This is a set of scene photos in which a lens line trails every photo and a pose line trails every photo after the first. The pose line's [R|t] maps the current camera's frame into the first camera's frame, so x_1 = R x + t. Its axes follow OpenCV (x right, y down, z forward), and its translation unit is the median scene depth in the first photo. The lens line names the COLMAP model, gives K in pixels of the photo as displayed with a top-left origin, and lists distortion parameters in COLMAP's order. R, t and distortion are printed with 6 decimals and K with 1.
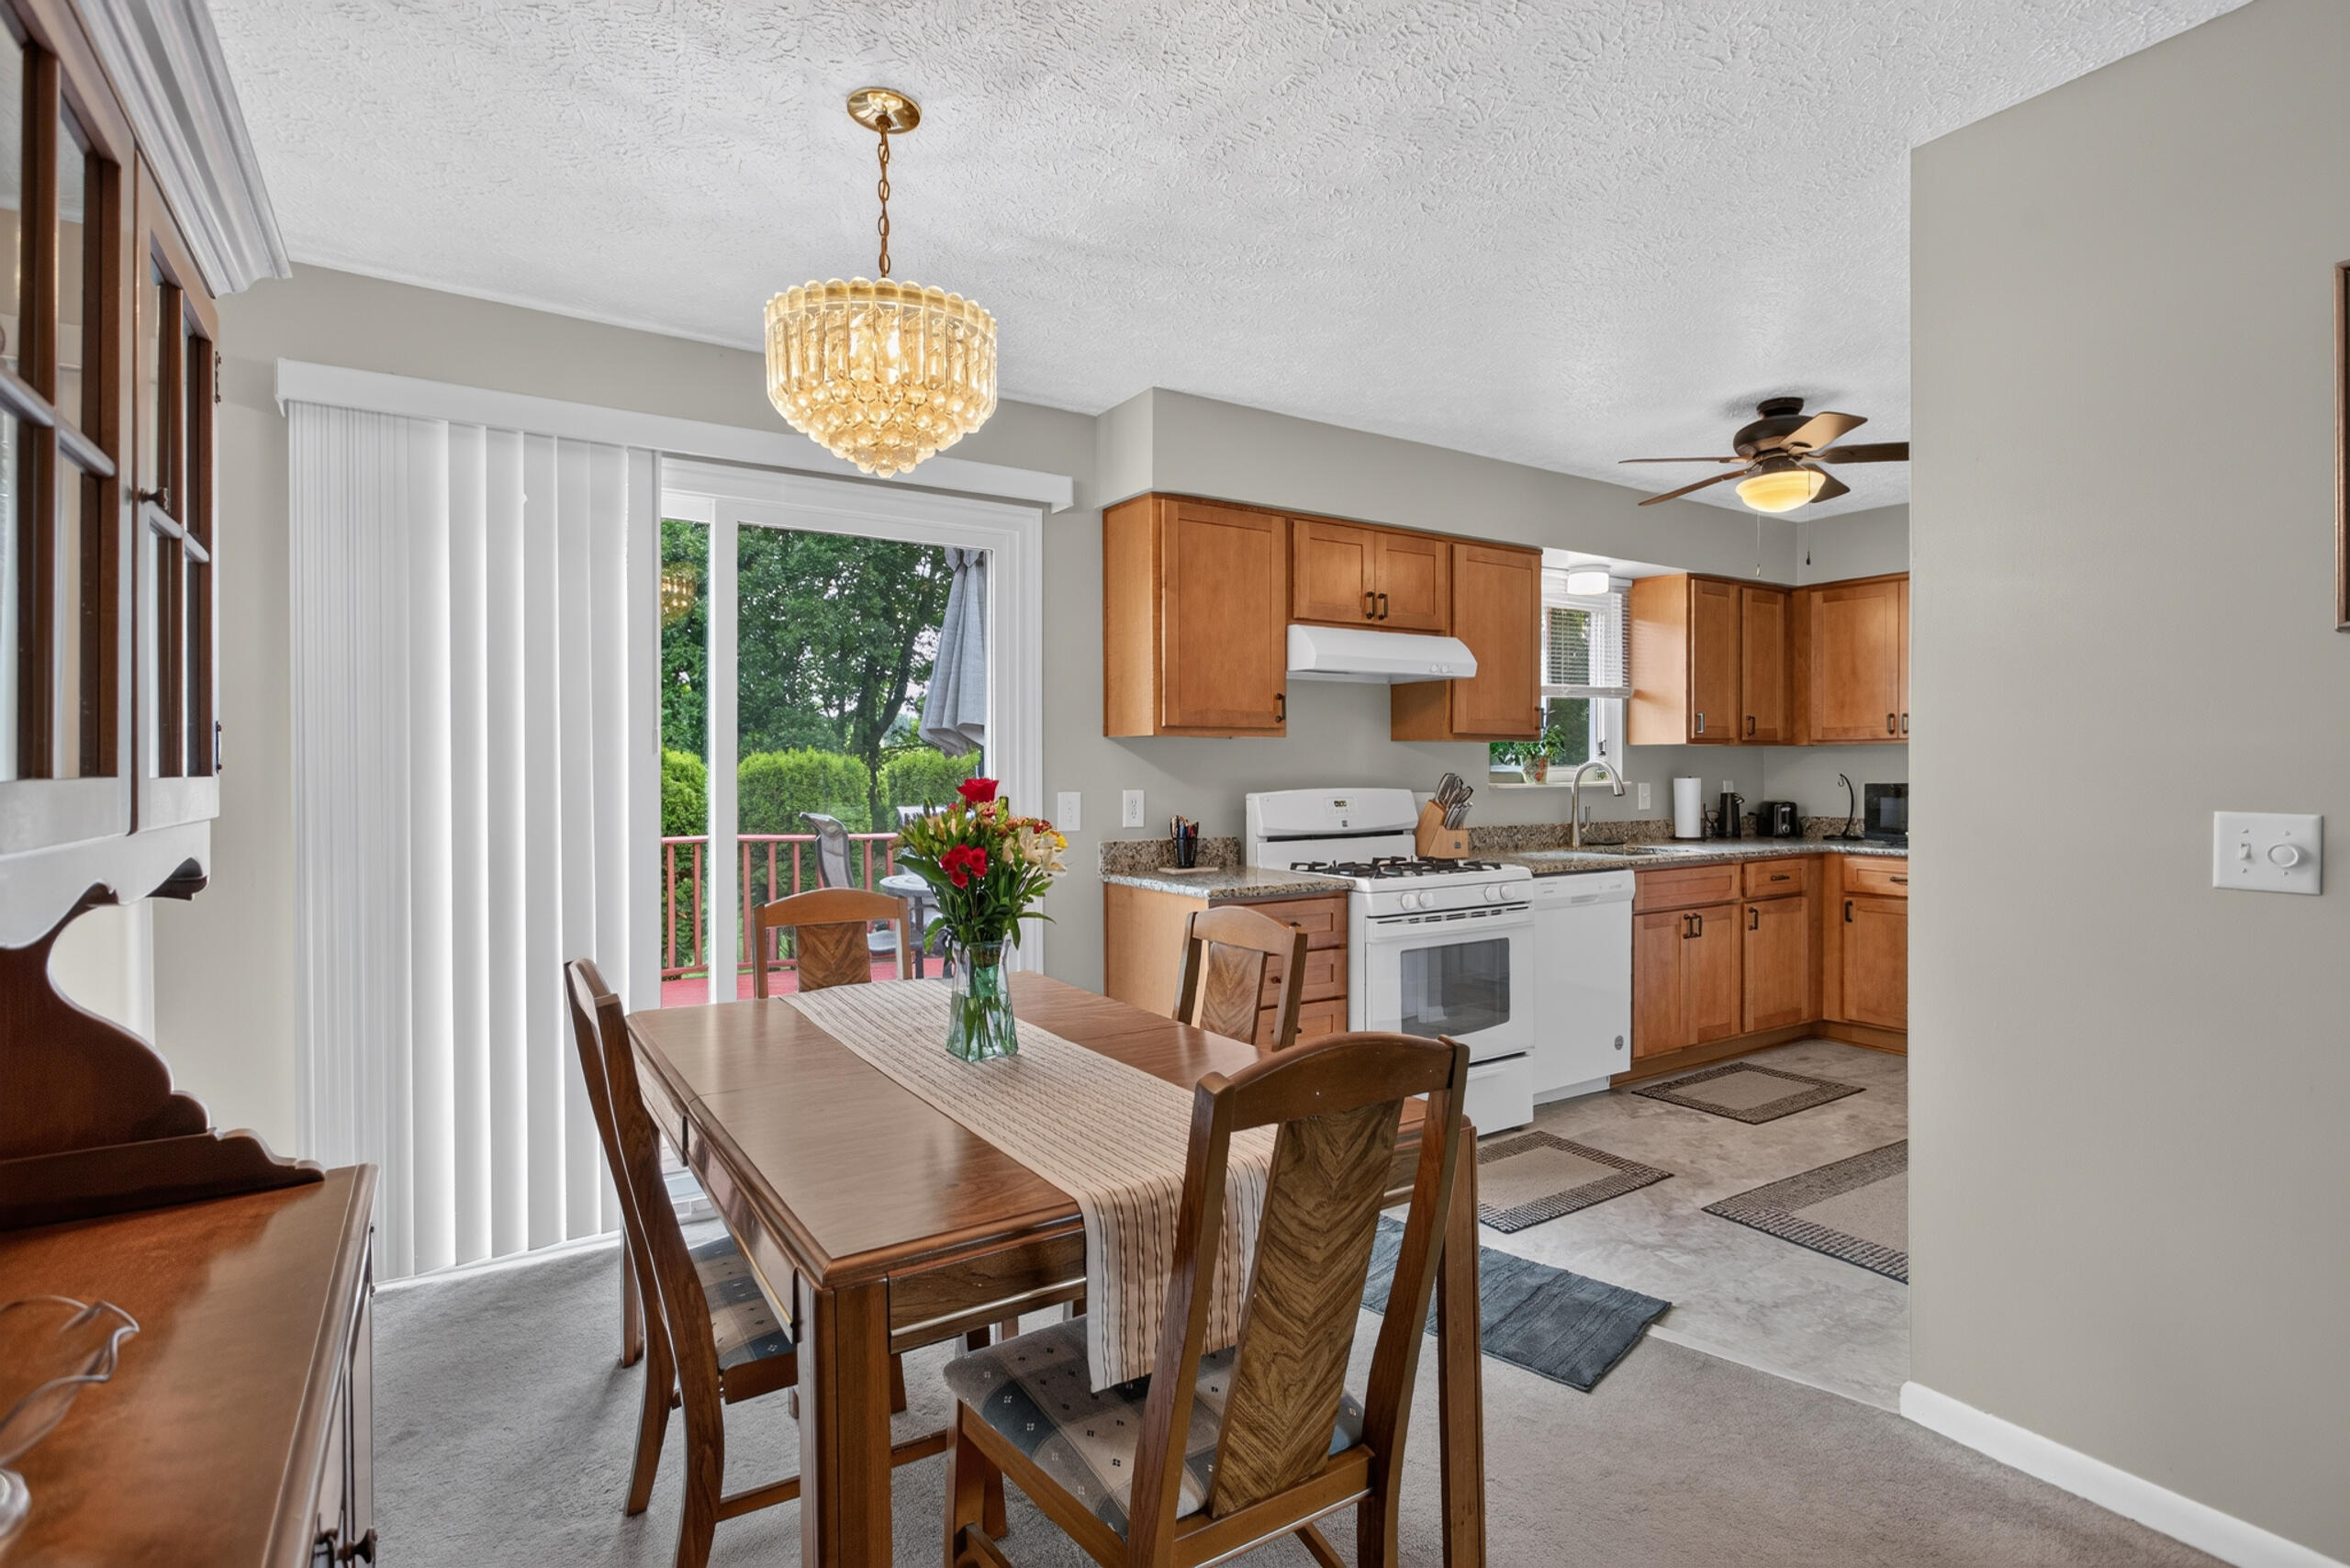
lens RADIAL K [[1138.8, 0, 1171.9], [0, 1138.8, 775.8], [0, 0, 1]] dist [-0.002123, -0.000143]
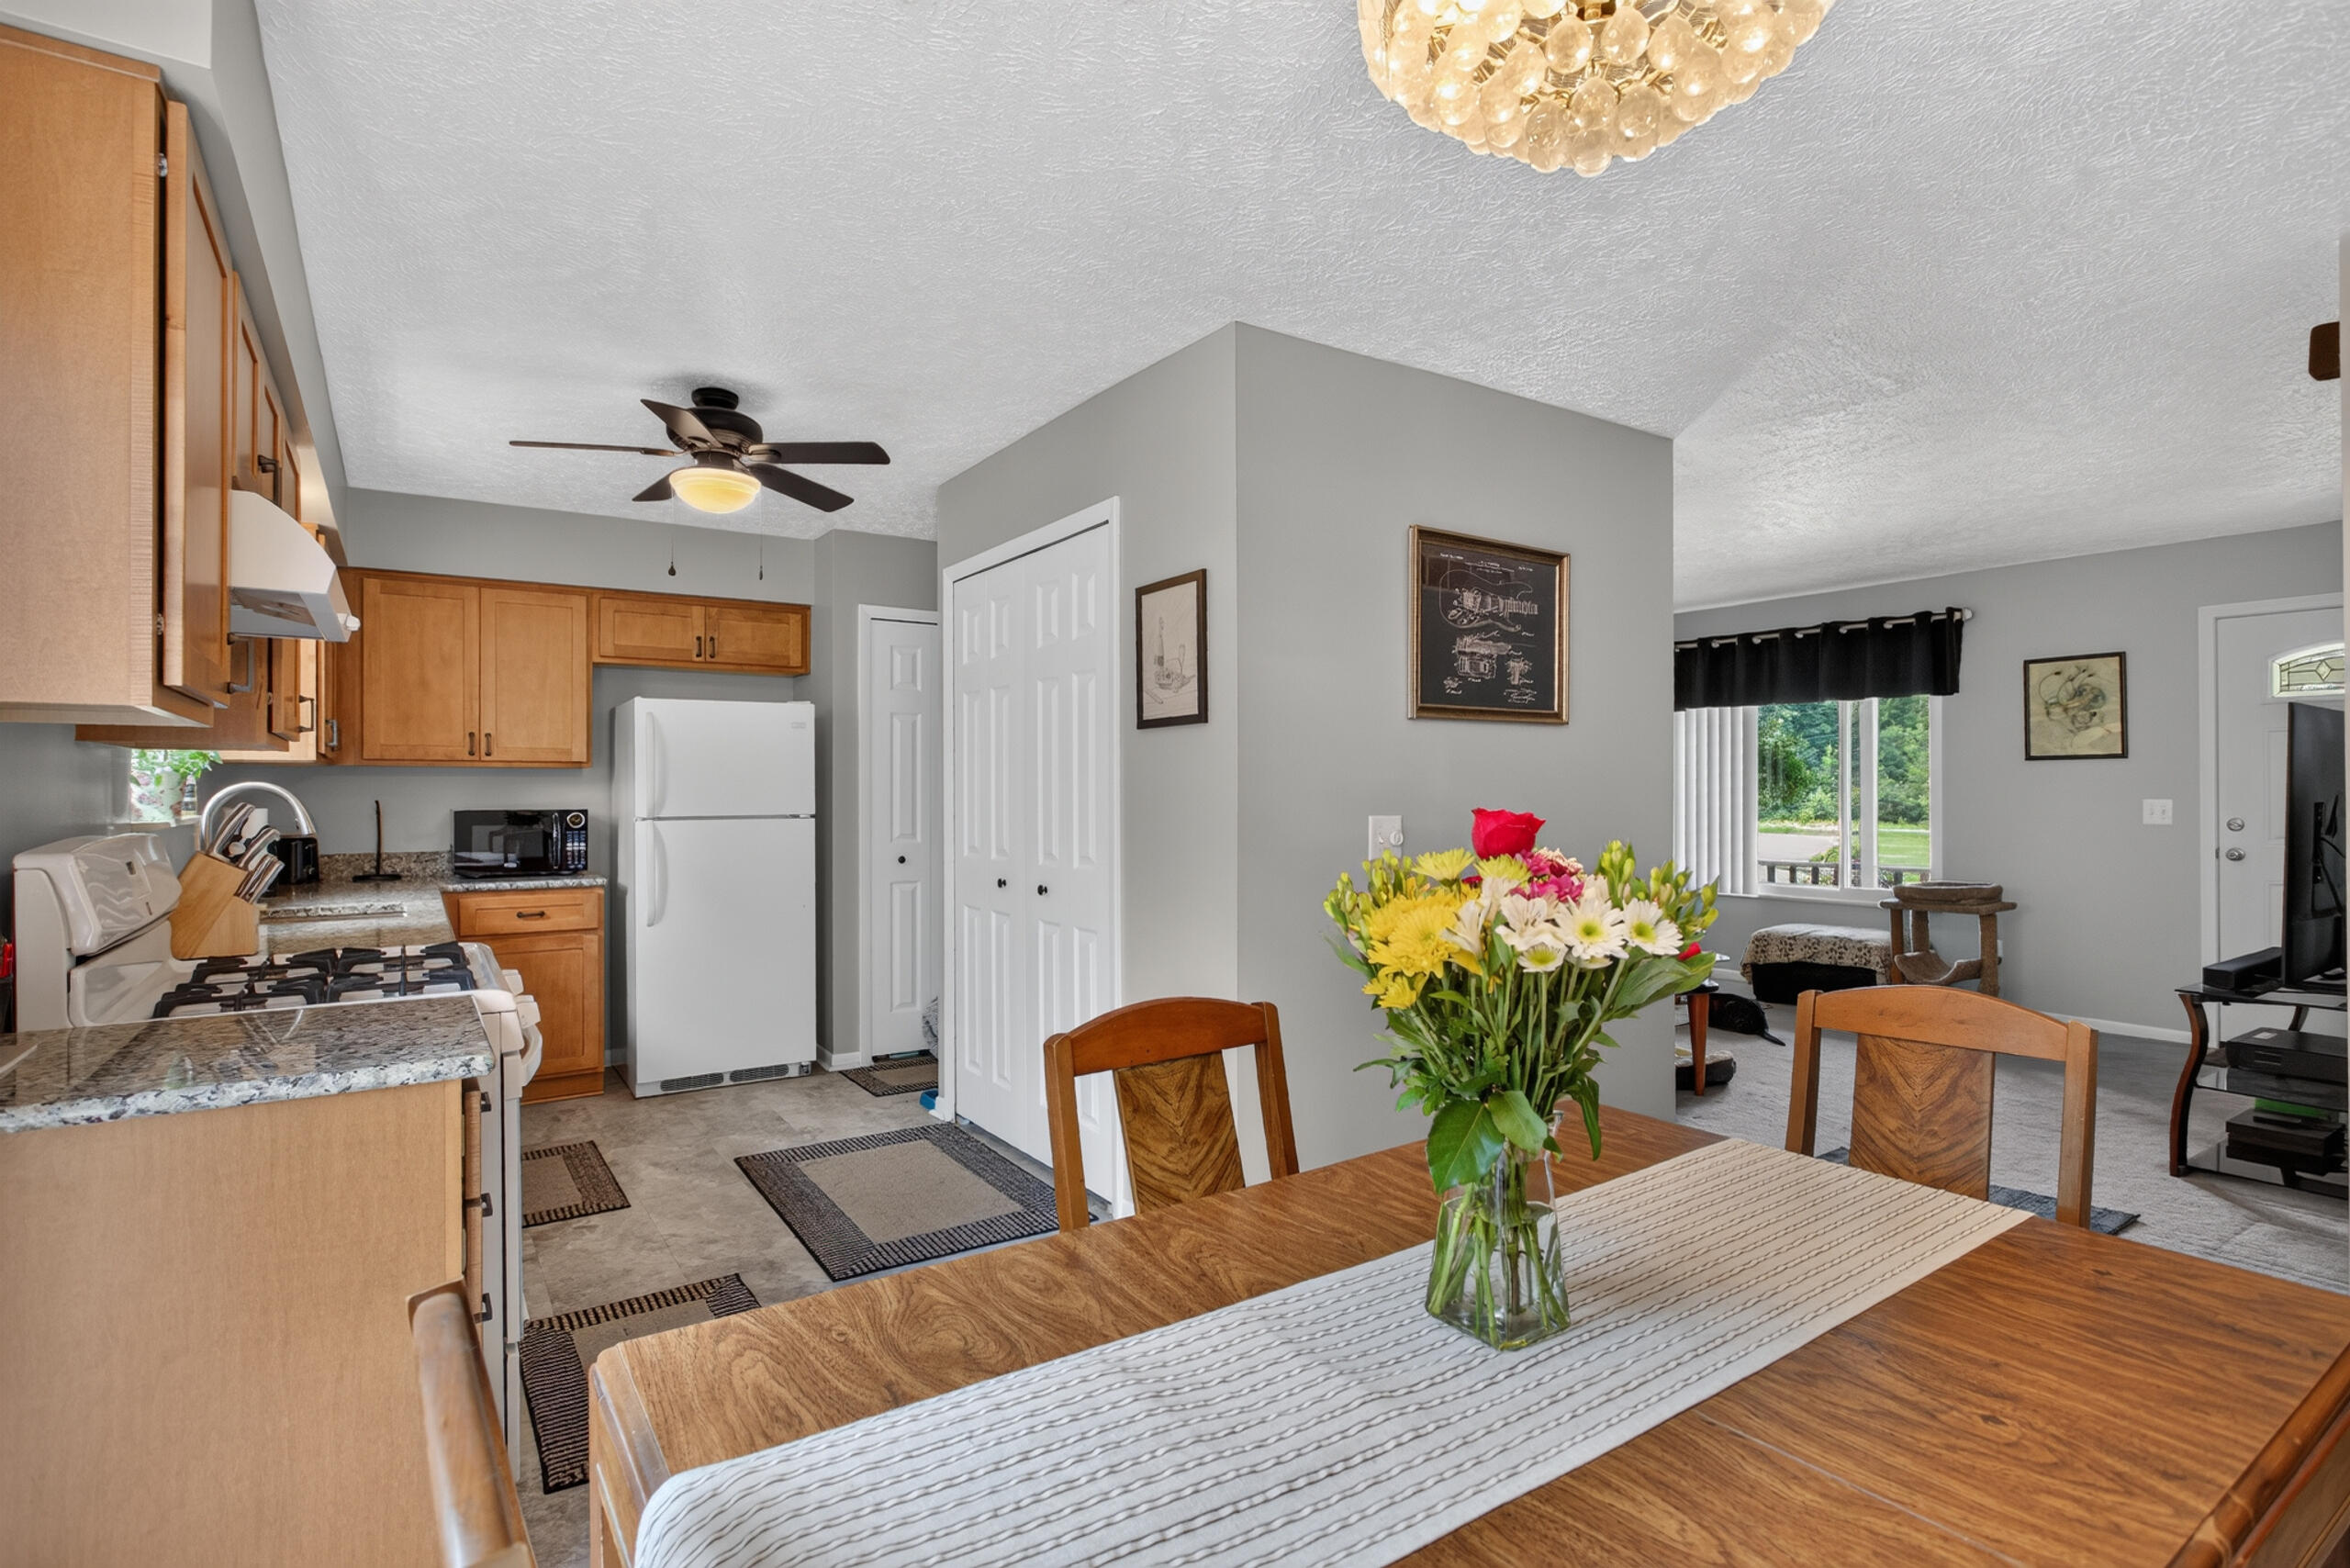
lens RADIAL K [[1146.4, 0, 1175.0], [0, 1146.4, 784.0], [0, 0, 1]] dist [-0.004023, 0.000302]
pose [[-0.020779, 0.005468, 0.999769, -0.303868], [0.010826, 0.999928, -0.005243, -0.003864], [-0.999725, 0.010715, -0.020837, 0.501644]]
